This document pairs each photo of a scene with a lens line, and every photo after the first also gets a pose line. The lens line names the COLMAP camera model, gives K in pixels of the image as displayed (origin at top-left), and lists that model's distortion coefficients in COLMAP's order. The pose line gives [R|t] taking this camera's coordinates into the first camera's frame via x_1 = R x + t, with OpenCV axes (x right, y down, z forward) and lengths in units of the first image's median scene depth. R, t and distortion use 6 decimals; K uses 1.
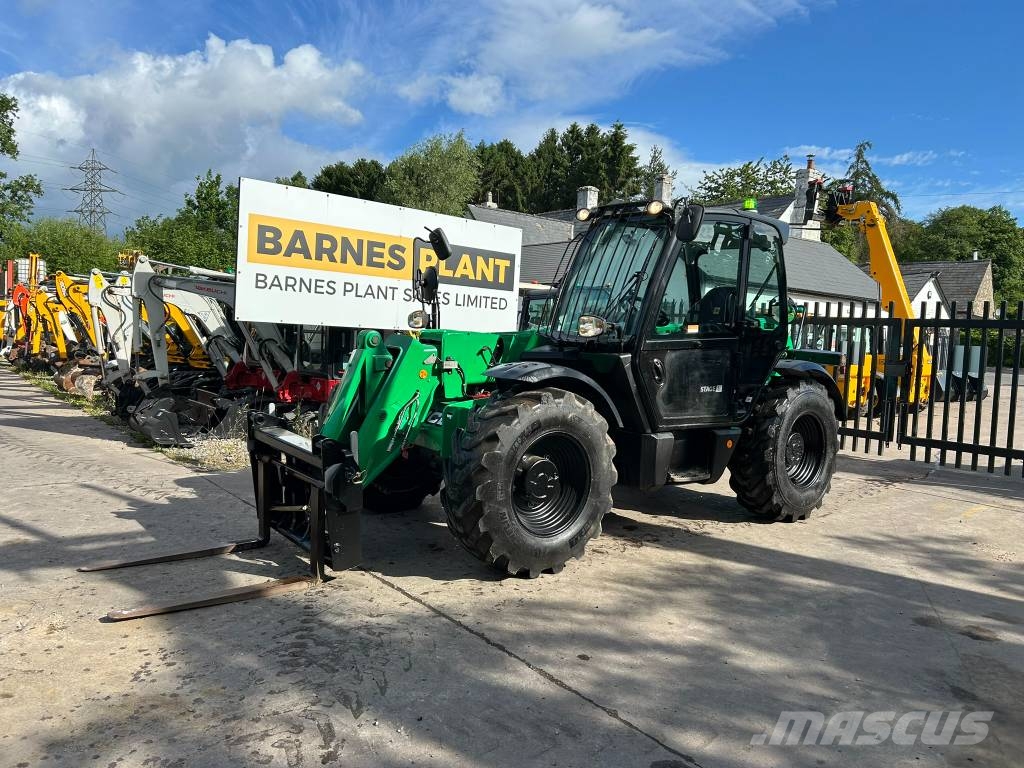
lens RADIAL K [[766.5, 0, 514.3], [0, 766.5, 381.4], [0, 0, 1]] dist [0.062950, -0.067348]
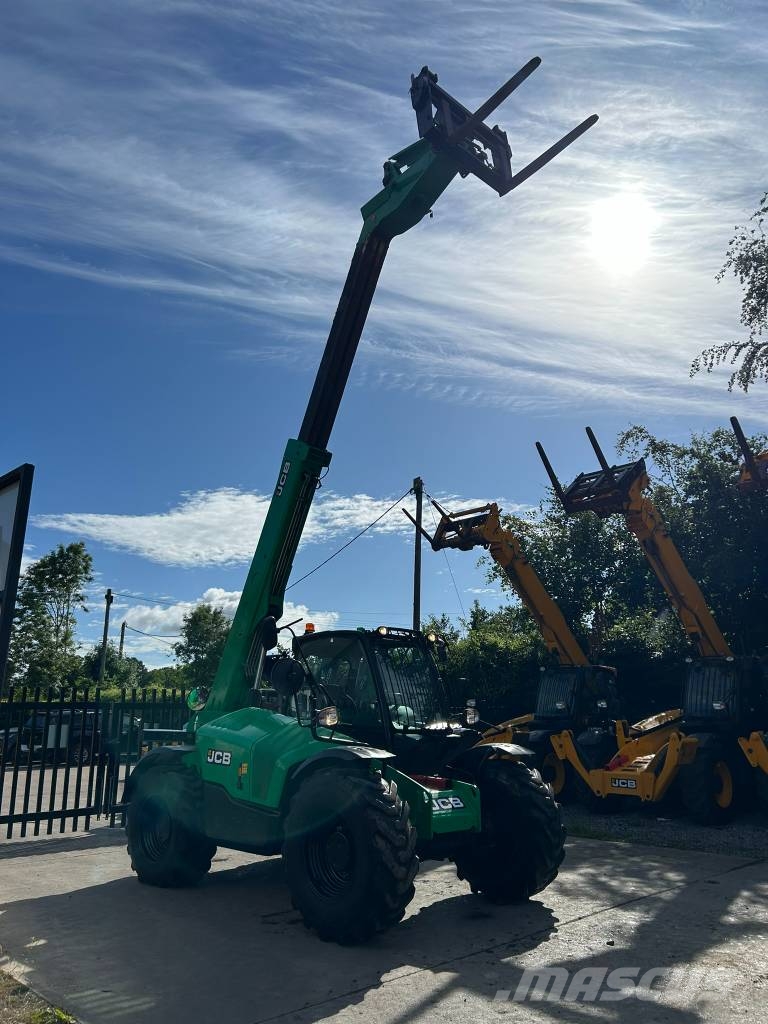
lens RADIAL K [[766.5, 0, 396.6], [0, 766.5, 506.2], [0, 0, 1]] dist [0.062950, -0.067348]
pose [[-0.109460, 0.227896, 0.967513, -0.881162], [0.072837, 0.972584, -0.220850, -0.090957], [-0.991319, 0.046296, -0.123059, 0.787778]]
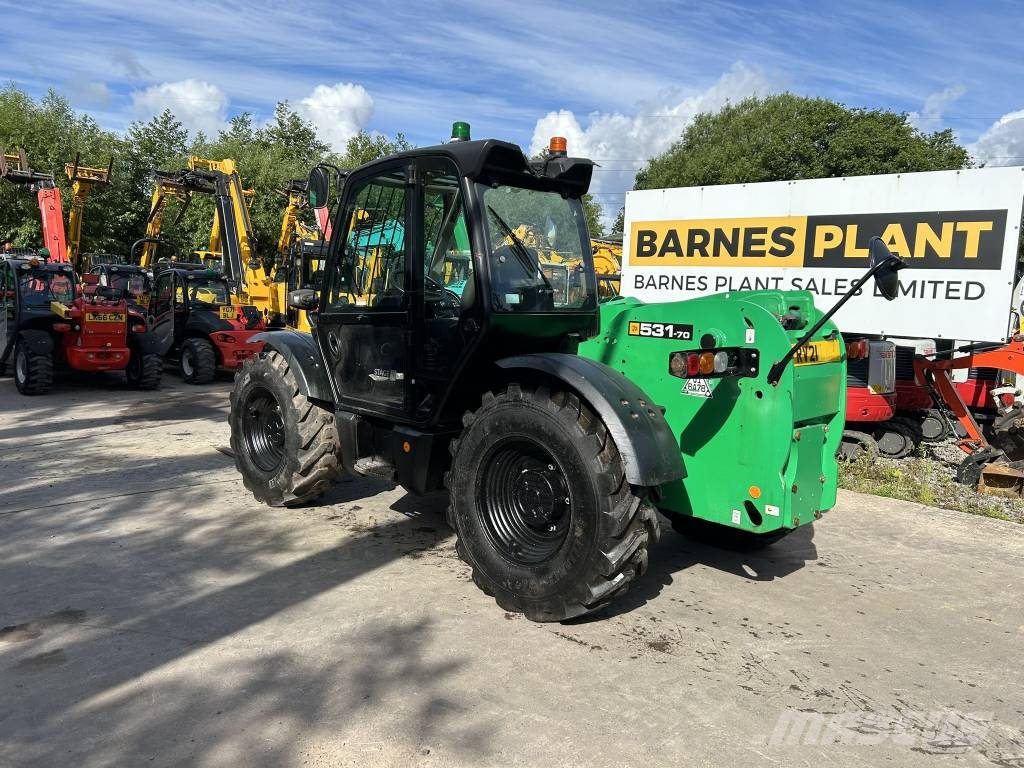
lens RADIAL K [[766.5, 0, 507.6], [0, 766.5, 381.5], [0, 0, 1]] dist [0.062950, -0.067348]
pose [[0.113496, 0.063050, -0.991536, 0.743130], [-0.103007, 0.993353, 0.051375, -0.025642], [0.988184, 0.096305, 0.119236, 0.697959]]
